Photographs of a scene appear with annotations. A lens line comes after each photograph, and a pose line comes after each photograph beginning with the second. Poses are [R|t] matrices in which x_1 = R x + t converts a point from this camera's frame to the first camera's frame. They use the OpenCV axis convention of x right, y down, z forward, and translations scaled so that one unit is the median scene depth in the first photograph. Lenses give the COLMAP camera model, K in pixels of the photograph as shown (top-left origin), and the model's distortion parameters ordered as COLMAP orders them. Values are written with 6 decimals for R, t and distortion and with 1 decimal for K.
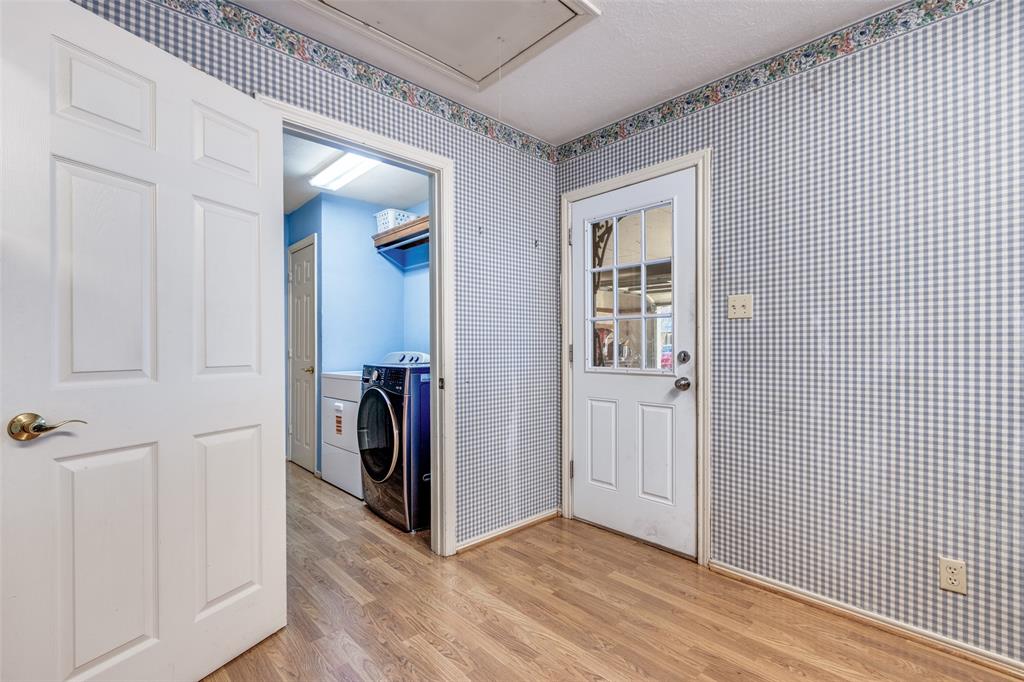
lens RADIAL K [[459.7, 0, 508.6], [0, 459.7, 343.5], [0, 0, 1]] dist [-0.001601, 0.000007]
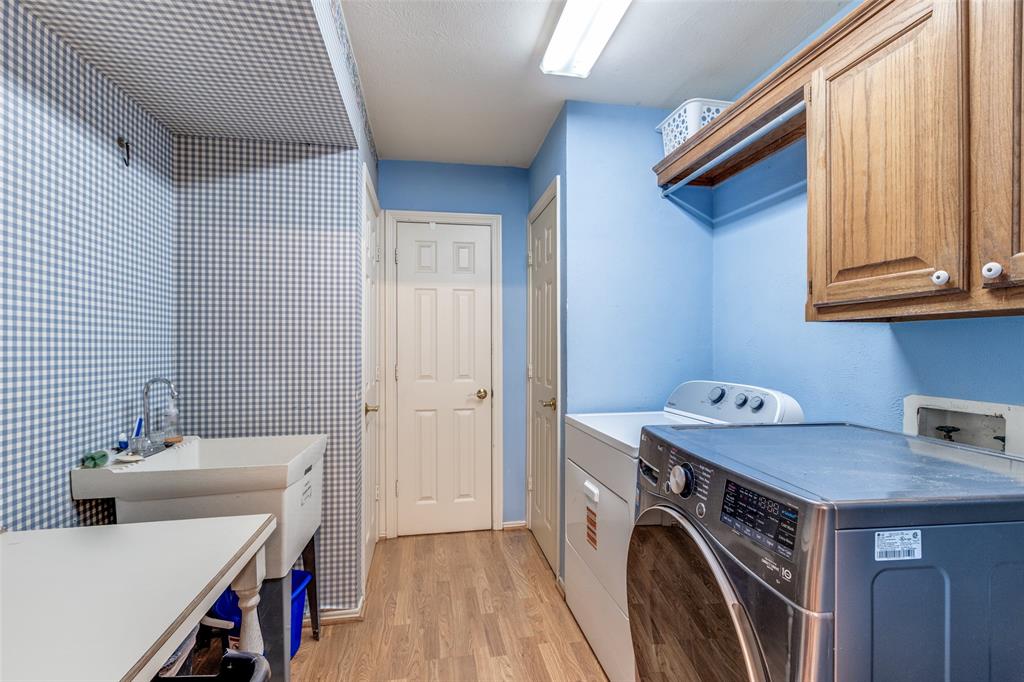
lens RADIAL K [[459.7, 0, 508.6], [0, 459.7, 343.5], [0, 0, 1]] dist [-0.001601, 0.000007]
pose [[0.841210, 0.000741, -0.540708, -0.155344], [0.000972, 0.999995, 0.002882, -0.025096], [0.540707, -0.002950, 0.841206, 0.473353]]
